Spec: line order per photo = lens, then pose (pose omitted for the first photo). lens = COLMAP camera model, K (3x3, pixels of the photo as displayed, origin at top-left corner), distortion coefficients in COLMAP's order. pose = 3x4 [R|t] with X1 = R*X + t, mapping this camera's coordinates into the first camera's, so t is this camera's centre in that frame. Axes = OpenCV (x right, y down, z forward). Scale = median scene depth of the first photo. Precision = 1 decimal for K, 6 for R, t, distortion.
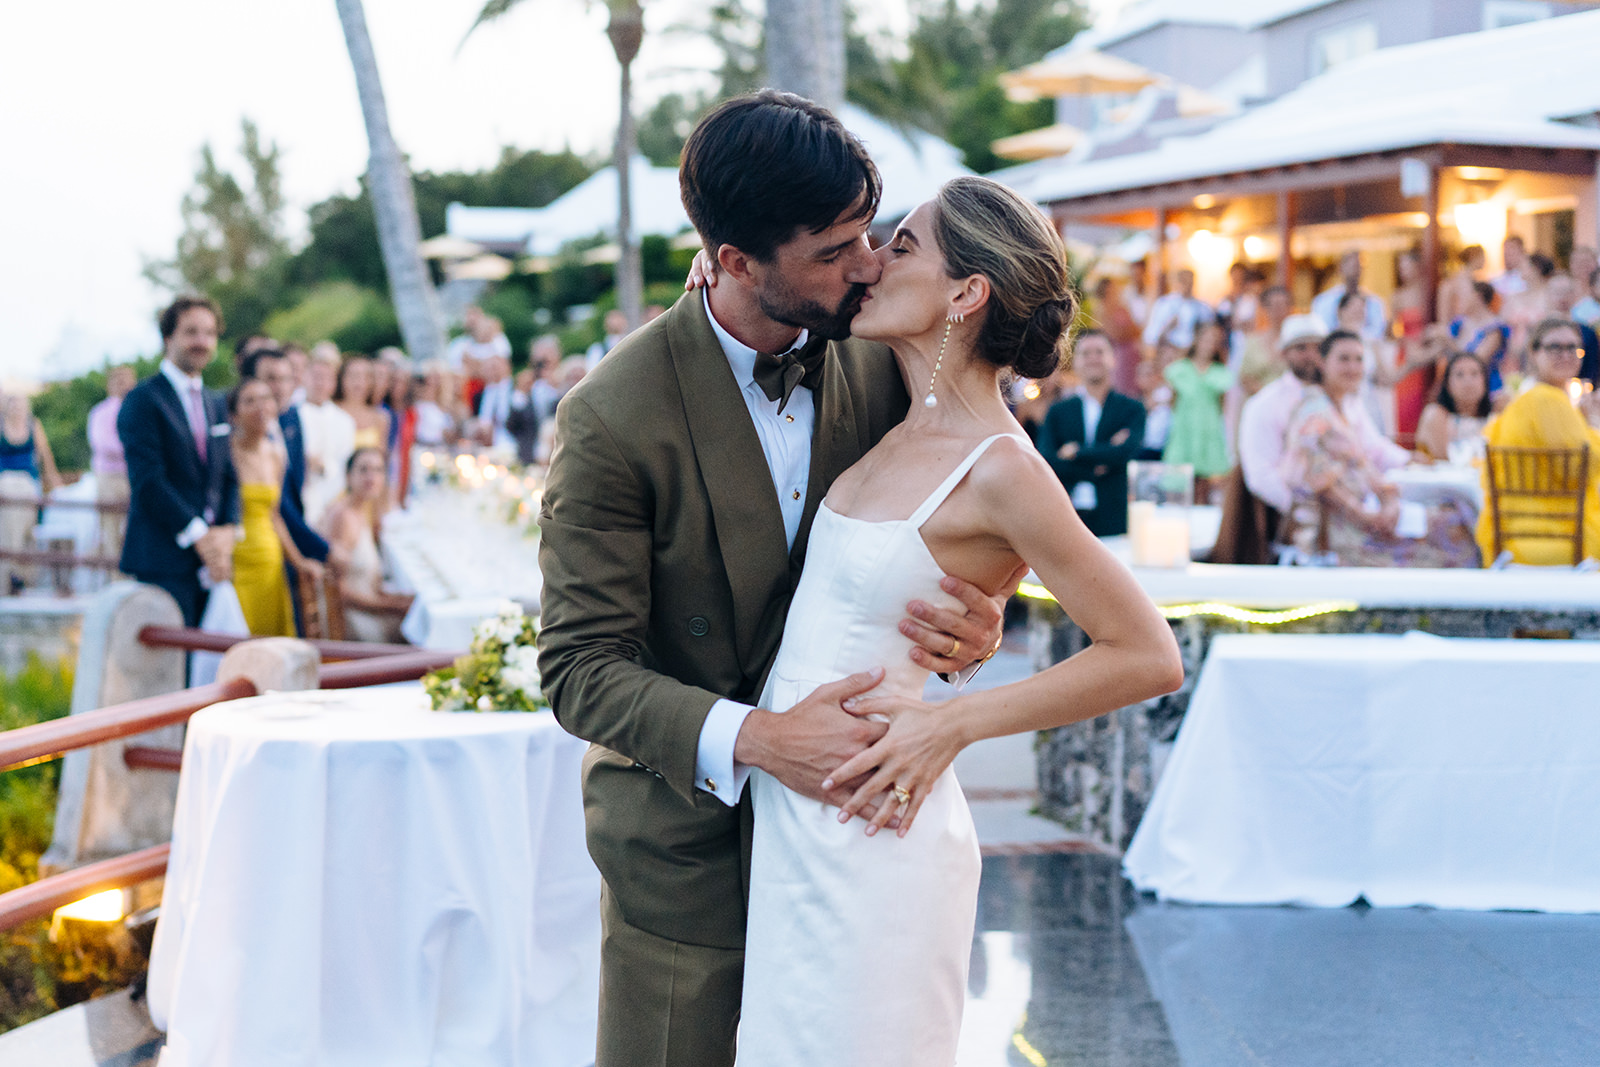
lens RADIAL K [[2712.2, 0, 723.2], [0, 2712.2, 534.7], [0, 0, 1]] dist [-0.000554, -0.017205]
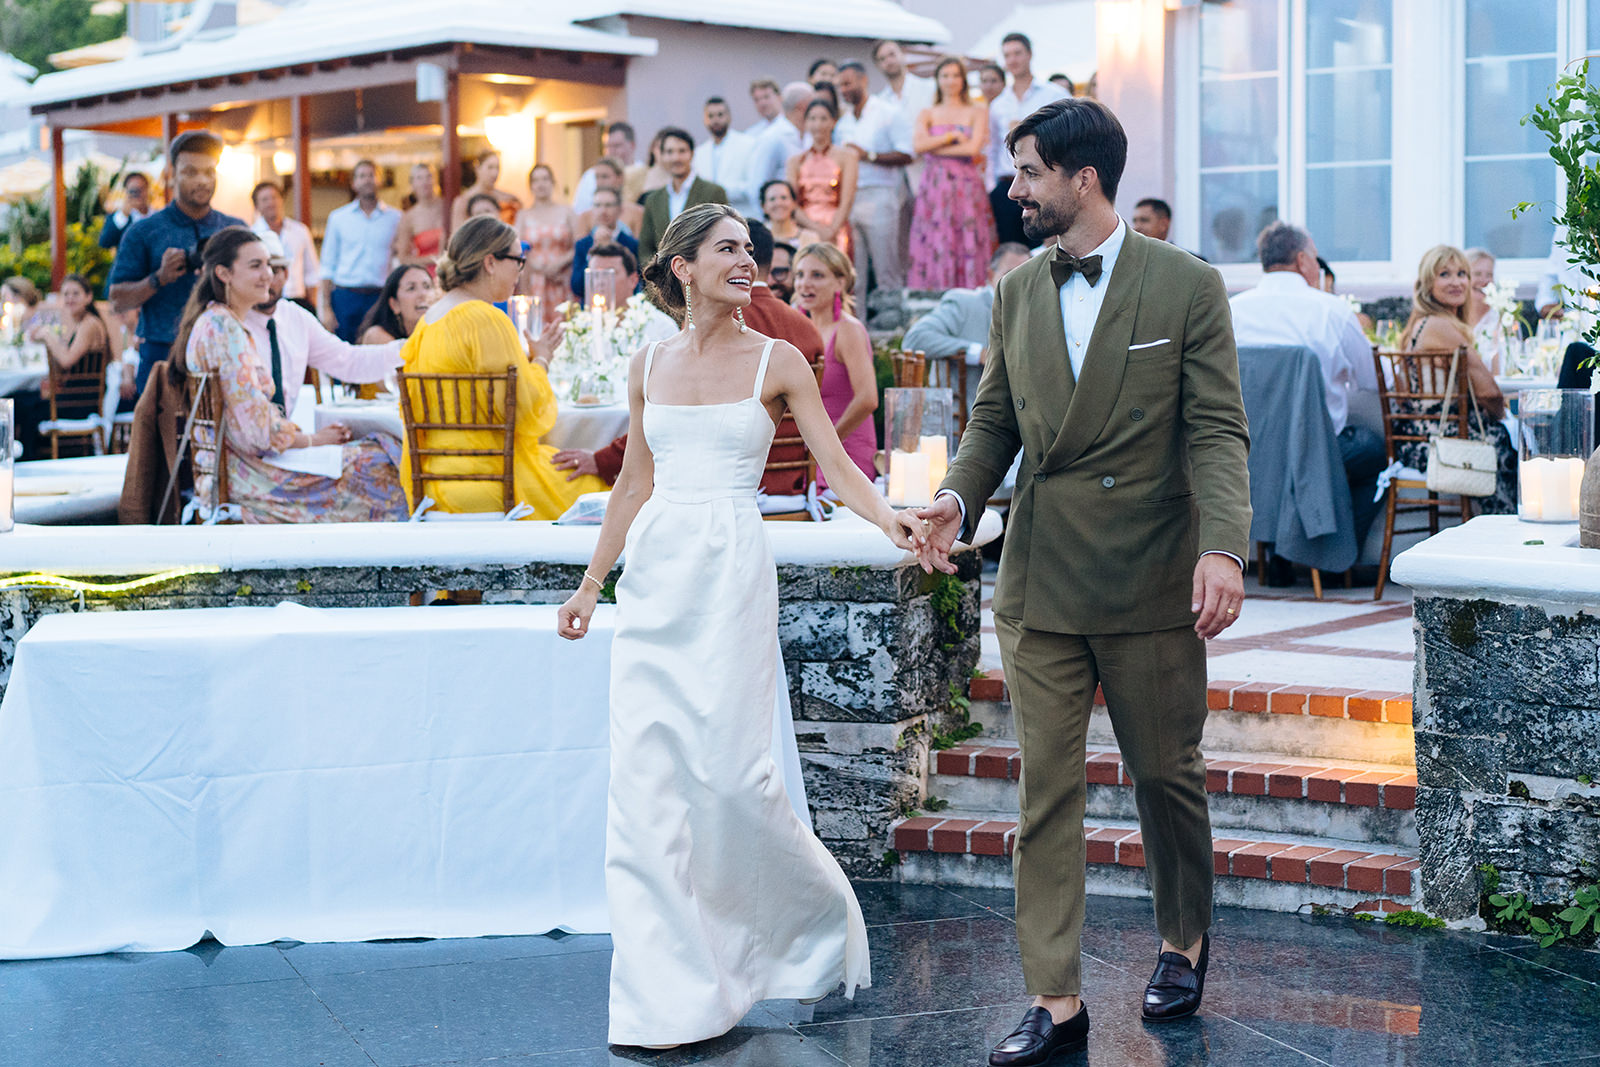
lens RADIAL K [[2794.0, 0, 832.1], [0, 2794.0, 533.7], [0, 0, 1]] dist [-0.004101, -0.156286]
pose [[0.940976, -0.031258, 0.337028, 0.106104], [0.024686, 0.999413, 0.023769, 0.000261], [-0.337573, -0.014046, 0.941194, 0.130997]]
